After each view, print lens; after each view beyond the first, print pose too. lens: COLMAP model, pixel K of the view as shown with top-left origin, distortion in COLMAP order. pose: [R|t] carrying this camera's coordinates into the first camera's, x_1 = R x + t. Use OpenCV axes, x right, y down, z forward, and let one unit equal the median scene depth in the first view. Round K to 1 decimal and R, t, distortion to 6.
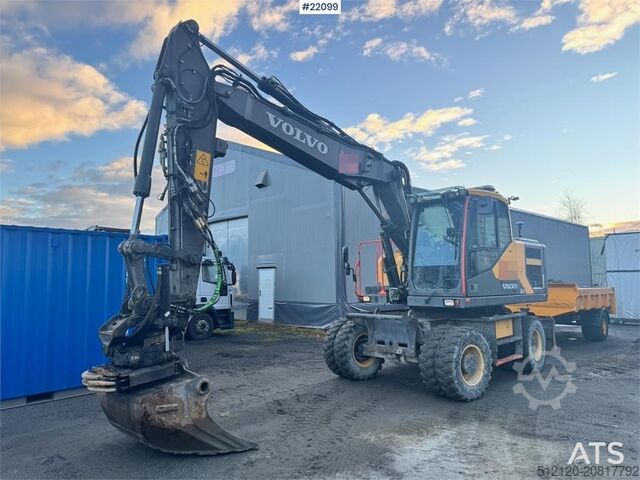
lens RADIAL K [[451.8, 0, 329.8], [0, 451.8, 239.9], [0, 0, 1]] dist [0.076419, -0.097976]
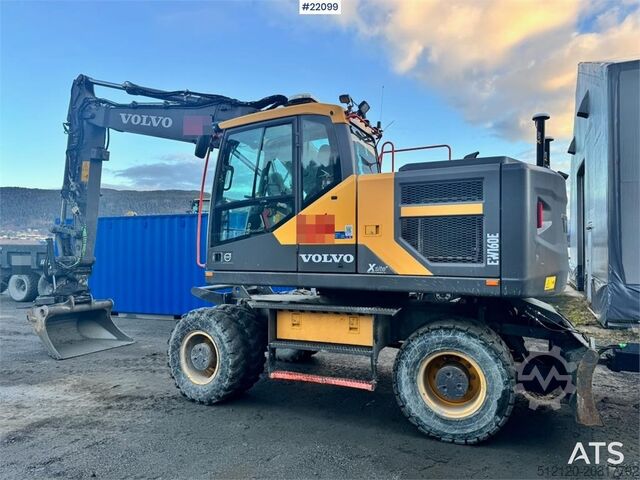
lens RADIAL K [[451.8, 0, 326.0], [0, 451.8, 236.2], [0, 0, 1]] dist [0.076419, -0.097976]
pose [[0.345917, -0.020064, -0.938051, 0.526784], [0.084752, 0.996353, 0.009942, 0.038933], [0.934430, -0.082940, 0.346356, 0.453452]]
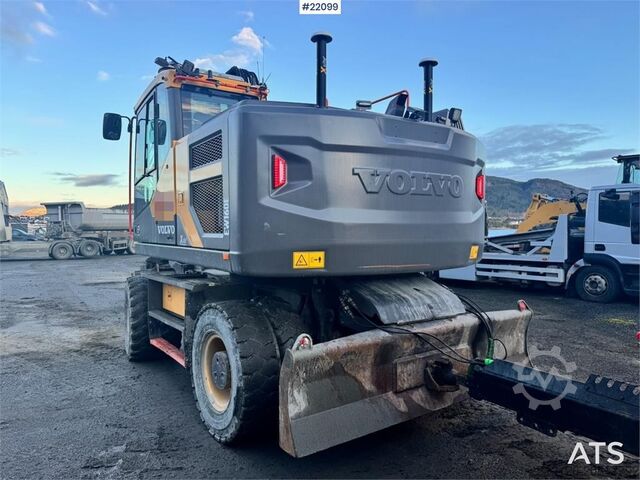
lens RADIAL K [[451.8, 0, 315.5], [0, 451.8, 234.1], [0, 0, 1]] dist [0.076419, -0.097976]
pose [[-0.215792, 0.017476, -0.976283, 0.515297], [0.098526, 0.995127, -0.003965, 0.072291], [0.971456, -0.097045, -0.216463, 0.736830]]
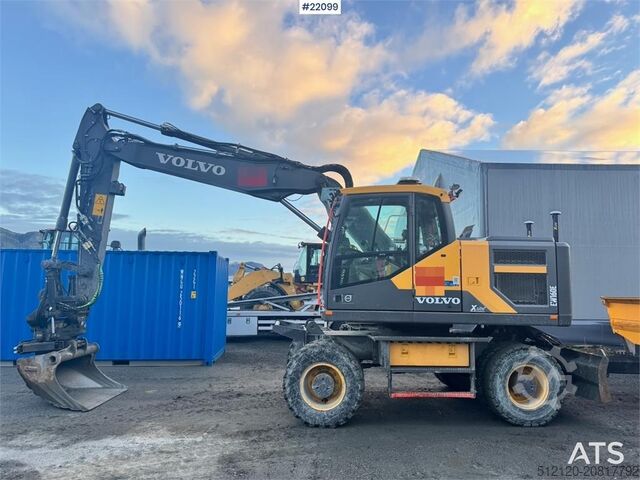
lens RADIAL K [[451.8, 0, 327.3], [0, 451.8, 229.6], [0, 0, 1]] dist [0.076419, -0.097976]
pose [[0.728218, -0.069877, -0.681774, 0.448726], [0.043742, 0.997499, -0.055515, 0.009318], [0.683948, 0.010605, 0.729454, 0.170783]]
